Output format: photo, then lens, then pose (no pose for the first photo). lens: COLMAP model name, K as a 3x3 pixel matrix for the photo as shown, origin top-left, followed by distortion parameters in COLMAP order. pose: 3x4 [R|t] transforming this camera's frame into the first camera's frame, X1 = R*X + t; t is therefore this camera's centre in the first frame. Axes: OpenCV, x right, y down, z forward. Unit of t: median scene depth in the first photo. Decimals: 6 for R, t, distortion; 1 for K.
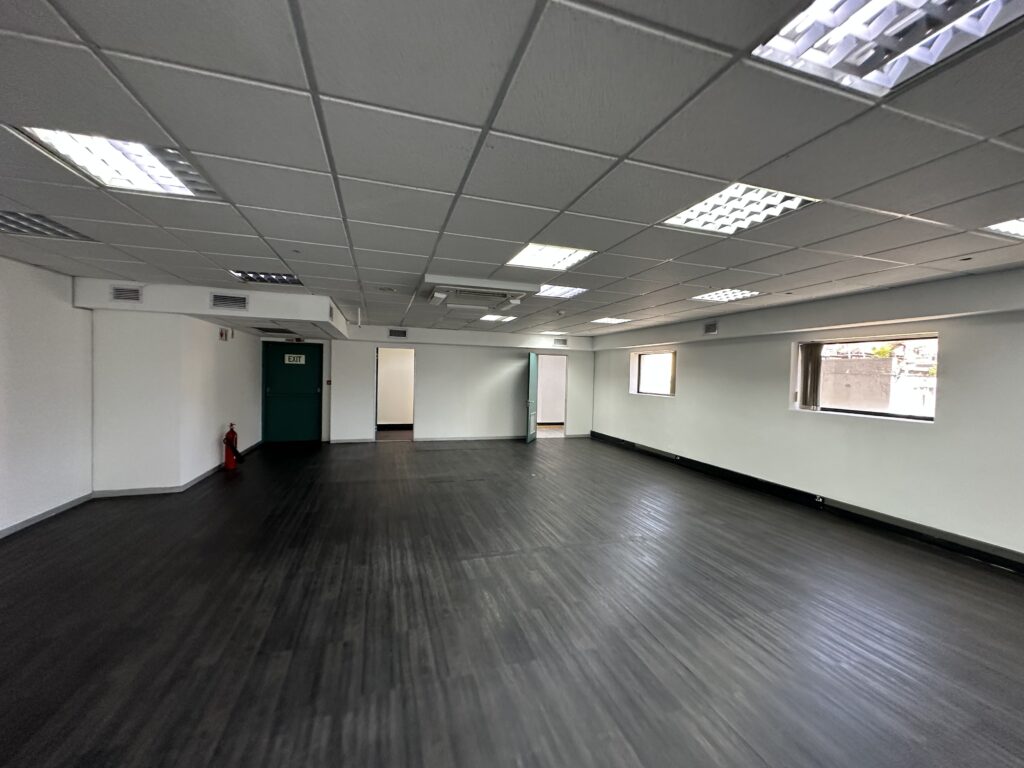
lens RADIAL K [[406.3, 0, 512.0], [0, 406.3, 384.0], [0, 0, 1]] dist [-0.000315, -0.000027]
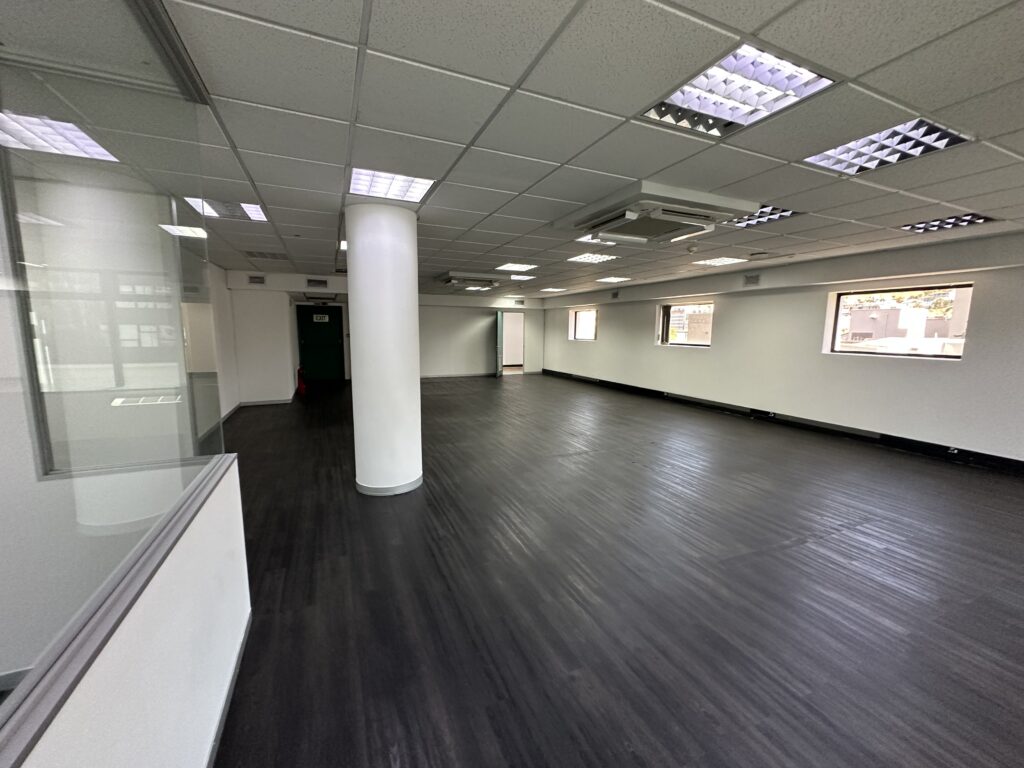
lens RADIAL K [[406.3, 0, 512.0], [0, 406.3, 384.0], [0, 0, 1]] dist [-0.000315, -0.000027]
pose [[0.993818, -0.029966, 0.106898, -0.065003], [0.018104, 0.993738, 0.110255, 0.017287], [-0.109532, -0.107638, 0.988138, -0.407801]]
